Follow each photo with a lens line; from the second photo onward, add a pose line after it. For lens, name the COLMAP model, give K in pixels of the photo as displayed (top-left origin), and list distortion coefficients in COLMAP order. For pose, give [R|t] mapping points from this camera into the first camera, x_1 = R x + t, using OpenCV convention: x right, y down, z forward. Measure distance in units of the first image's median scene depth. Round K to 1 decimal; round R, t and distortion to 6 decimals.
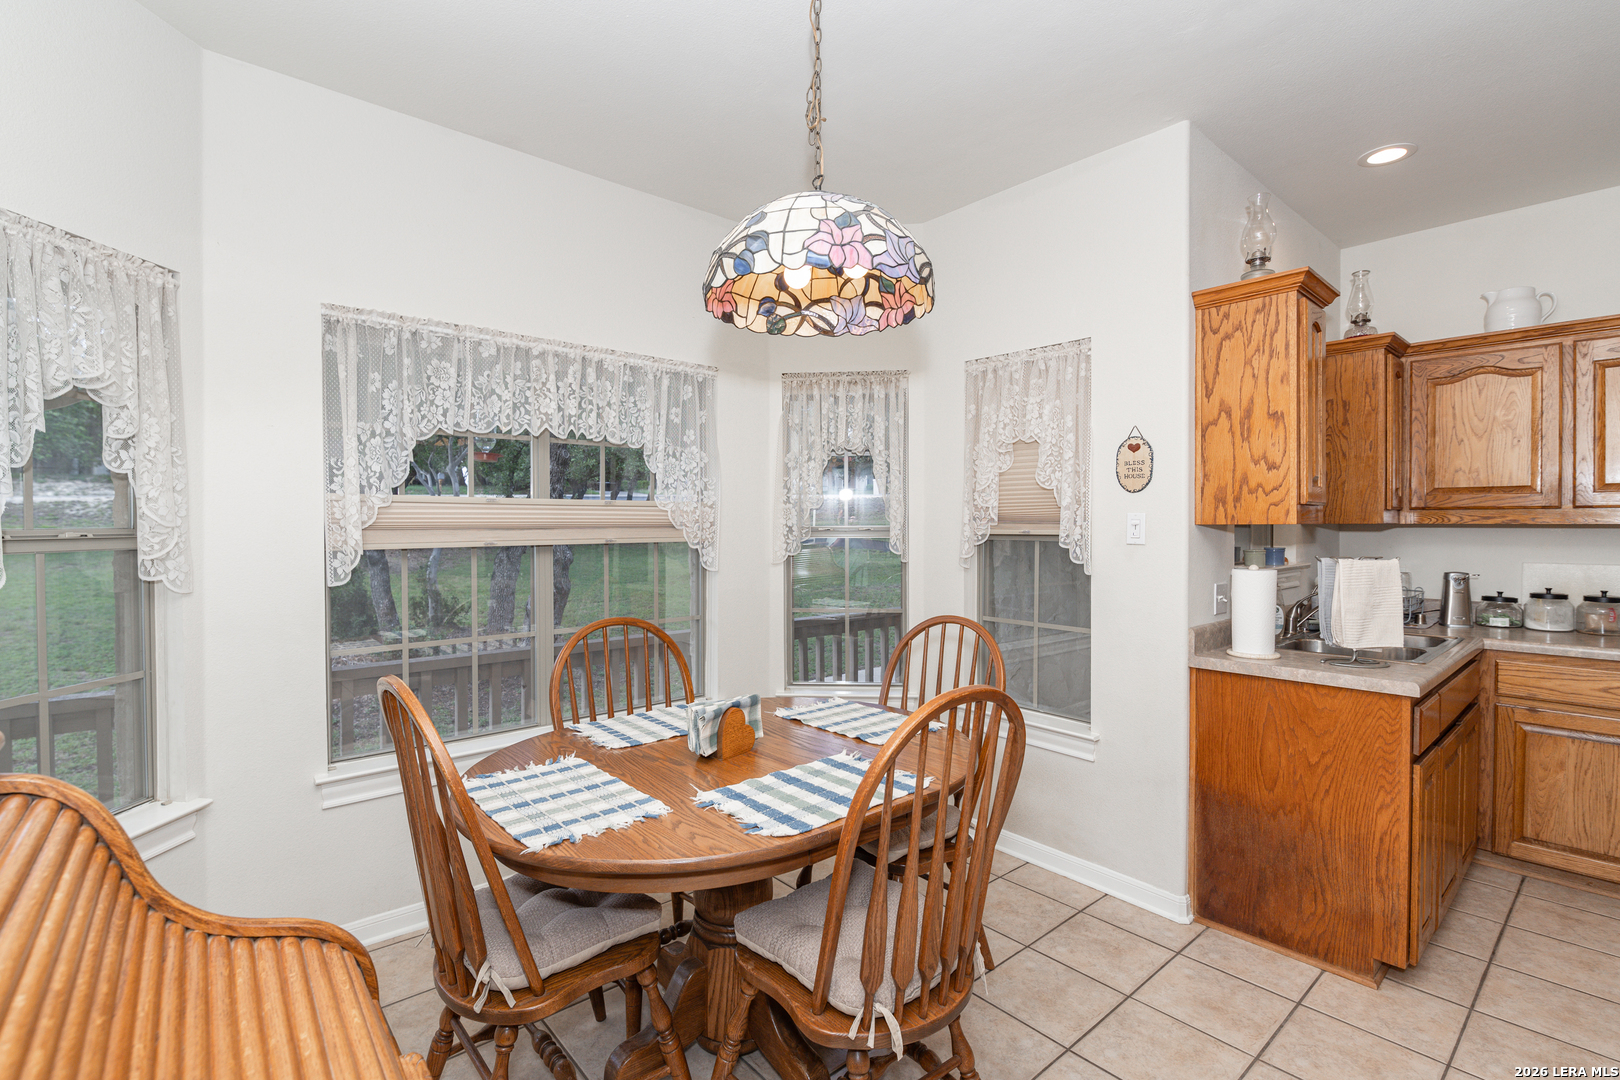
lens RADIAL K [[781.3, 0, 810.0], [0, 781.3, 540.0], [0, 0, 1]] dist [0.001422, 0.000328]
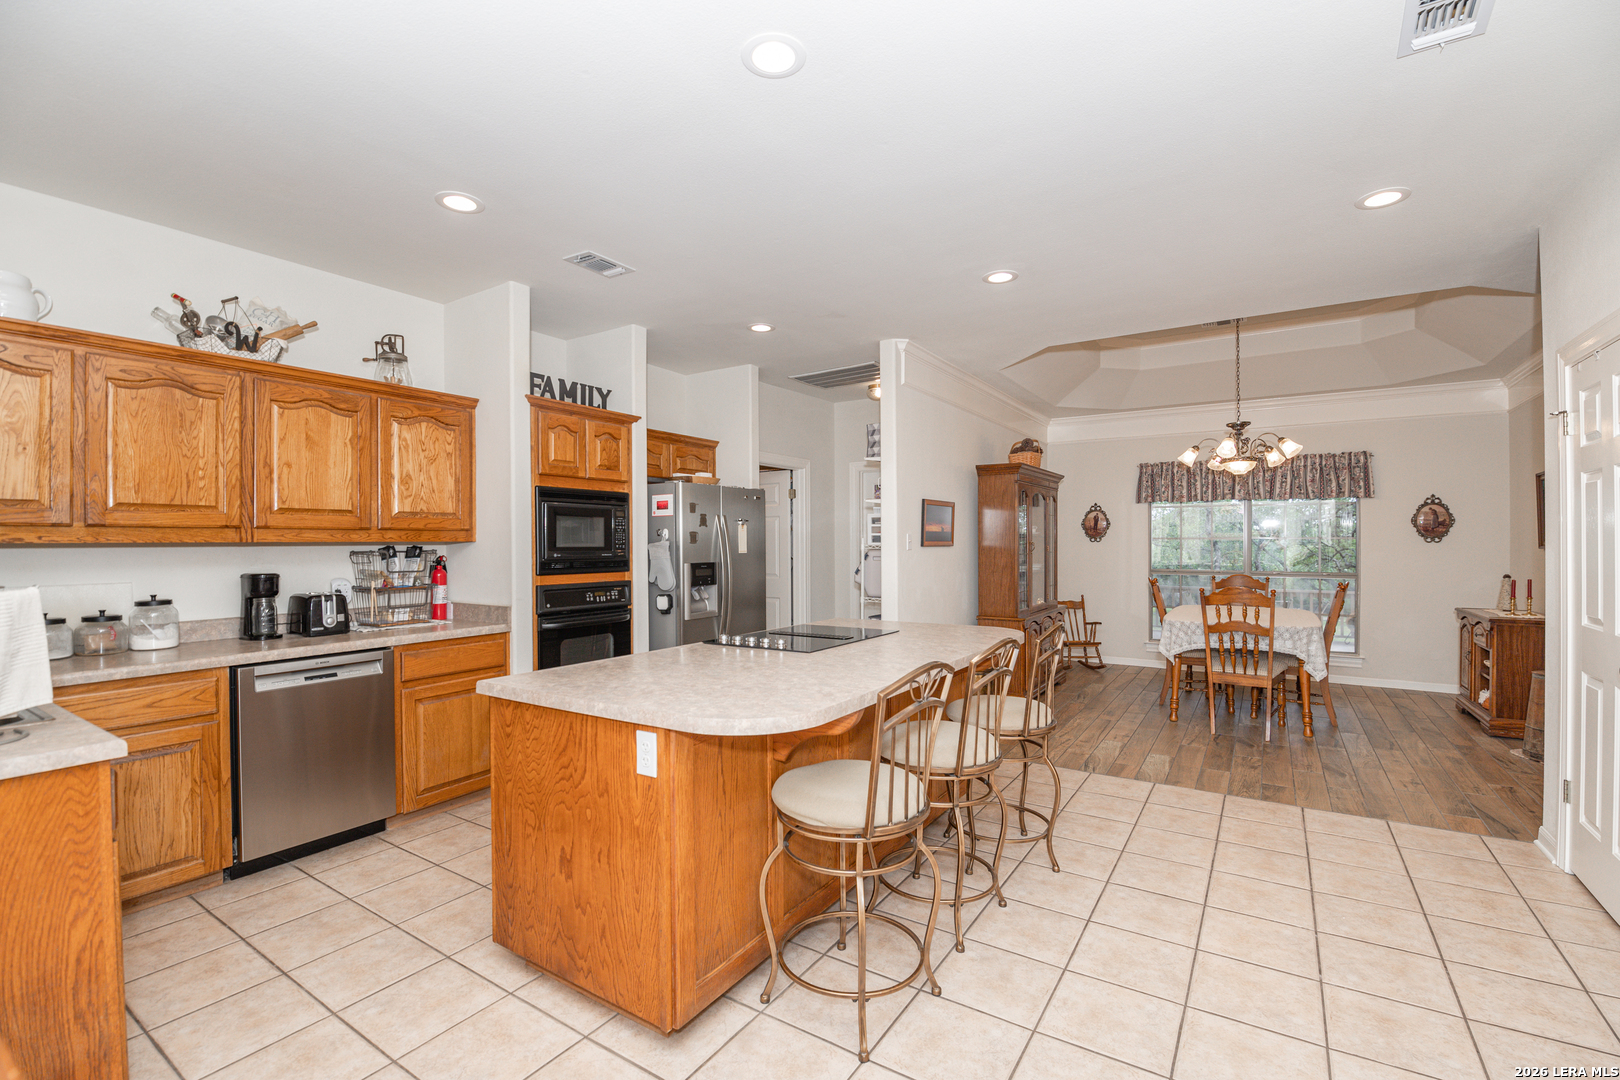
lens RADIAL K [[704.5, 0, 803.1], [0, 704.5, 541.0], [0, 0, 1]] dist [-0.002603, -0.000419]
pose [[-0.241680, 0.001852, 0.970354, -0.074806], [0.022291, 0.999745, 0.003644, -0.006501], [-0.970100, 0.022511, -0.241660, 0.374325]]
